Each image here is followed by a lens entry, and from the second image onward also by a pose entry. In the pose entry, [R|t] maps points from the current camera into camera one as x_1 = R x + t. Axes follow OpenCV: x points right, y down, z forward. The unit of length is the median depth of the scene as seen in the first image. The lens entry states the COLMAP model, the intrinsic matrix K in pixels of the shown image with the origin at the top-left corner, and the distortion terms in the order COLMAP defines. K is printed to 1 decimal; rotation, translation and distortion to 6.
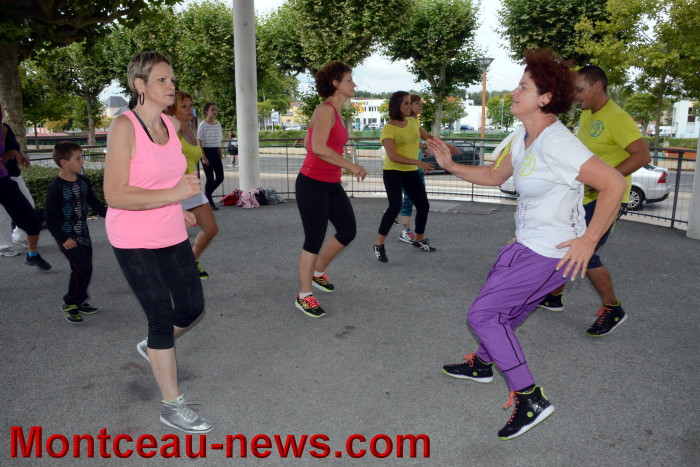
lens RADIAL K [[559.0, 0, 350.0], [0, 559.0, 233.5], [0, 0, 1]] dist [-0.134899, 0.079874]
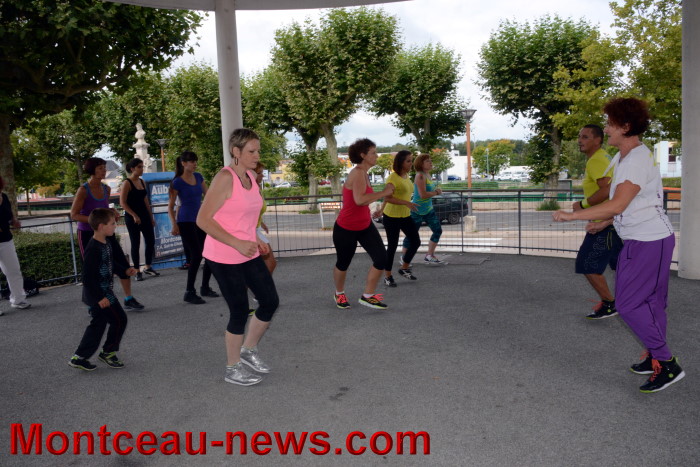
lens RADIAL K [[557.2, 0, 350.0], [0, 557.2, 233.5], [0, 0, 1]] dist [-0.135335, 0.075316]
pose [[0.998971, -0.042651, 0.015449, 0.001282], [0.043937, 0.994443, -0.095669, -0.001700], [-0.011283, 0.096250, 0.995293, 0.001960]]
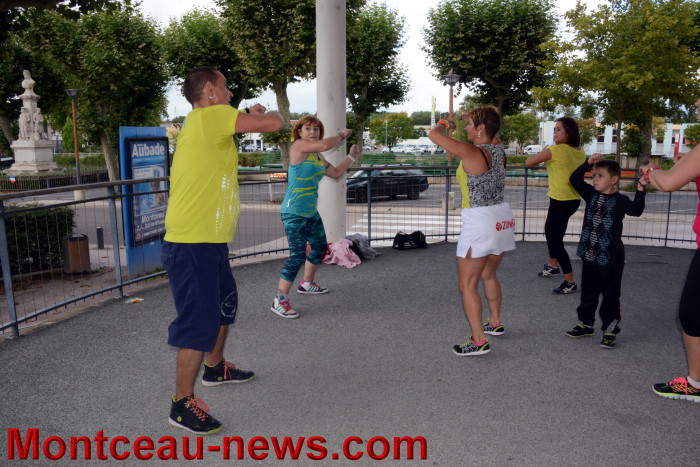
lens RADIAL K [[559.0, 0, 350.0], [0, 559.0, 233.5], [0, 0, 1]] dist [-0.134899, 0.079874]
pose [[0.969740, -0.037428, 0.241256, -0.126792], [0.046250, 0.998449, -0.031007, -0.024484], [-0.239721, 0.041227, 0.969966, 0.114921]]
